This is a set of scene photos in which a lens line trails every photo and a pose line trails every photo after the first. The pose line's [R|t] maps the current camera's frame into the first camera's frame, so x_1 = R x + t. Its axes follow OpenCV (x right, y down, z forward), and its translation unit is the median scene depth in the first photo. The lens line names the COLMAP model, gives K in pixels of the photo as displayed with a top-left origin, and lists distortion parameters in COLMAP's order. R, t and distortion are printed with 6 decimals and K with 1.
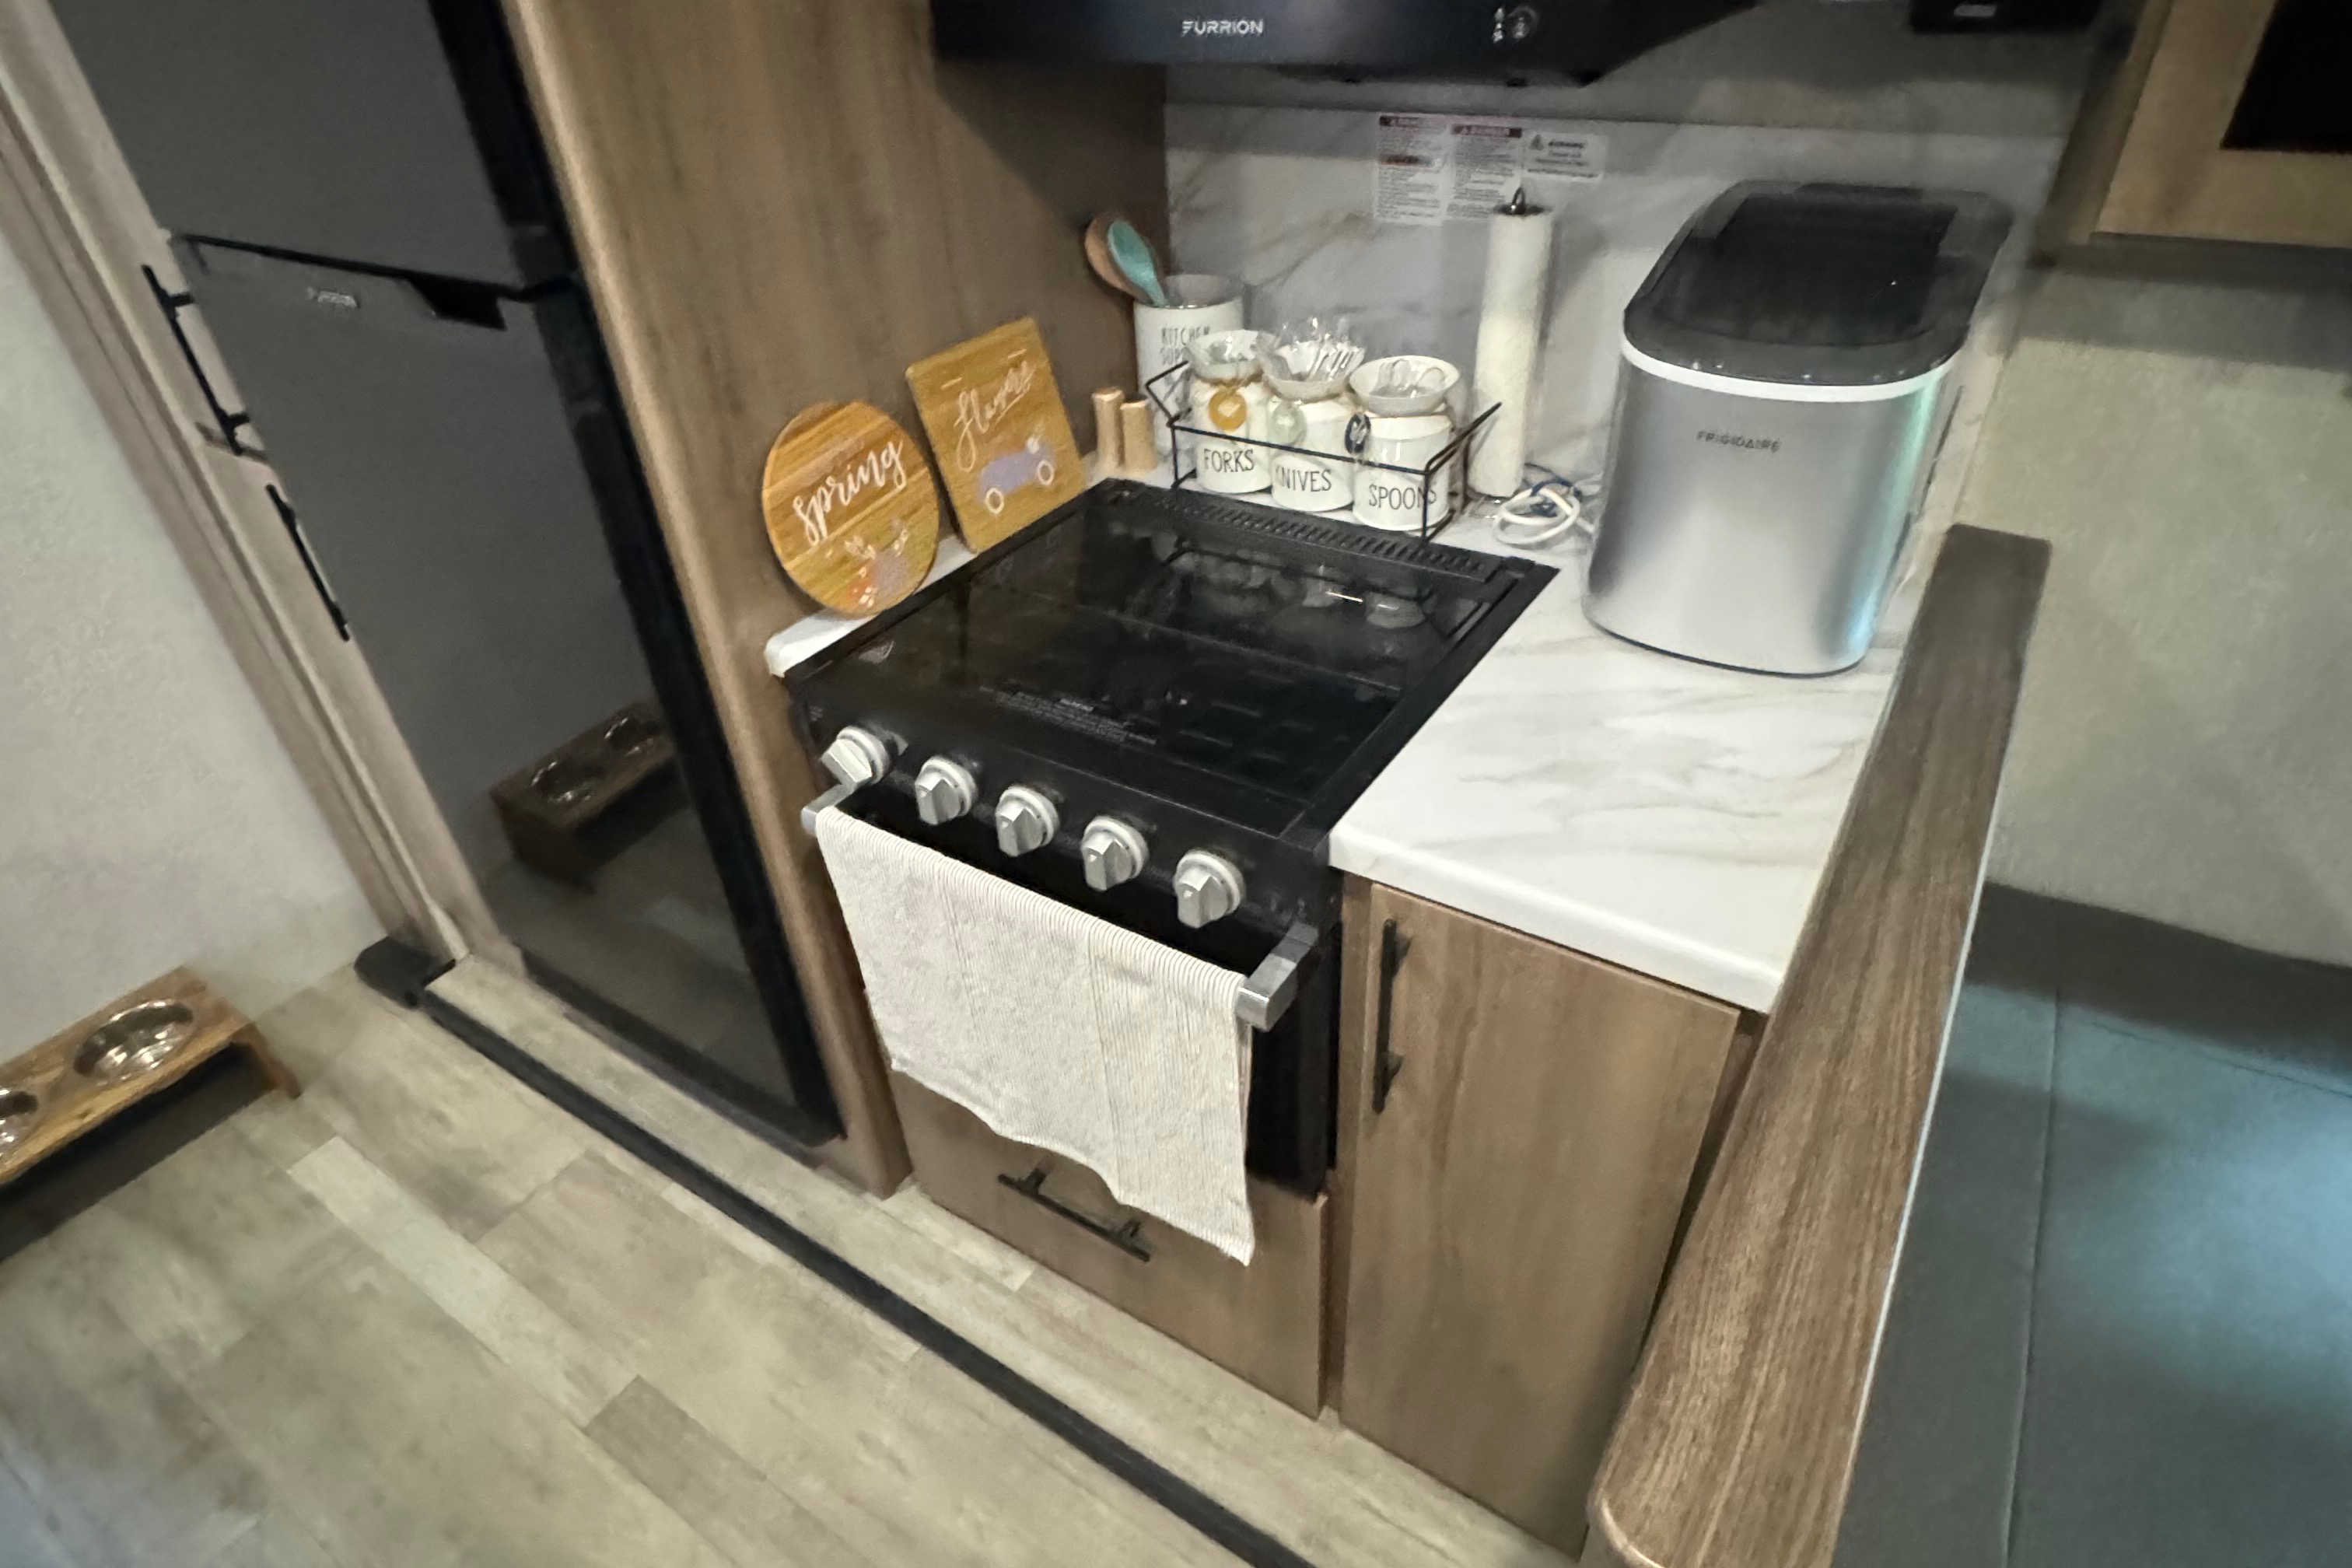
lens RADIAL K [[1260.1, 0, 1175.1], [0, 1260.1, 779.6], [0, 0, 1]] dist [-0.004752, 0.000419]
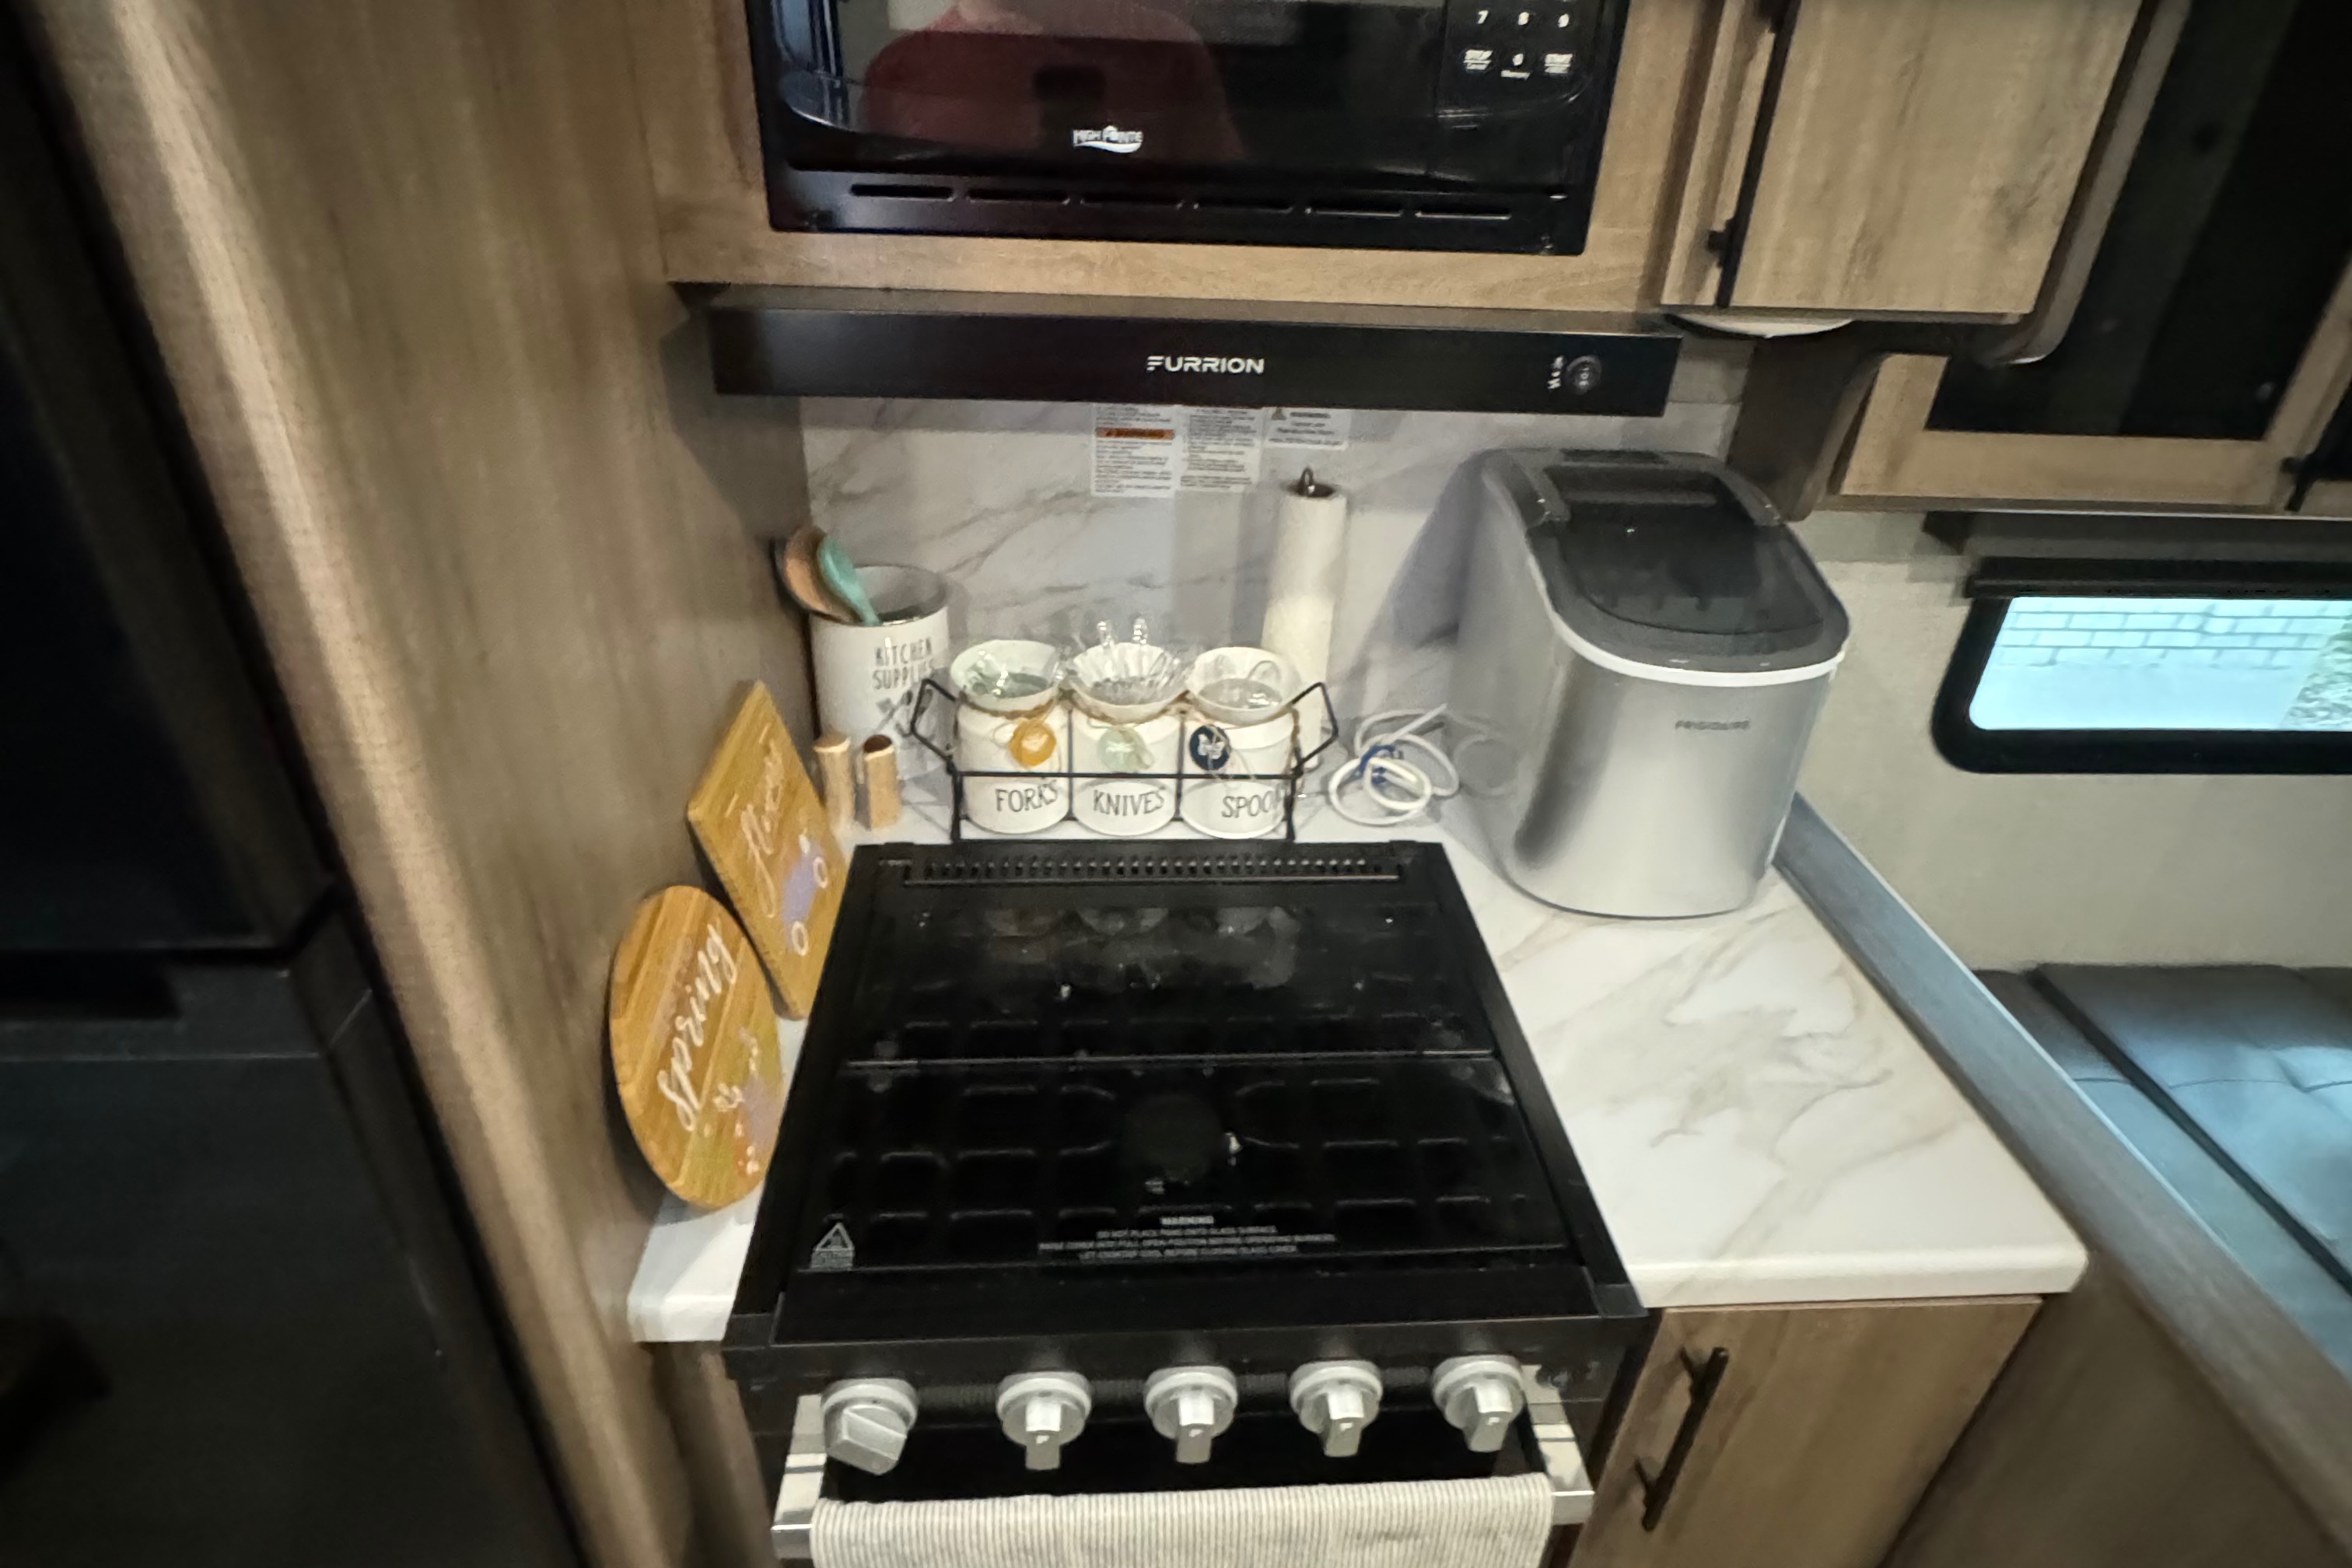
lens RADIAL K [[1260.1, 0, 1175.1], [0, 1260.1, 779.6], [0, 0, 1]] dist [-0.004752, 0.000419]
pose [[0.797650, -0.235220, 0.555362, -0.348006], [0.276568, 0.960945, 0.009776, -0.254510], [-0.535971, 0.145797, 0.831551, 0.271462]]
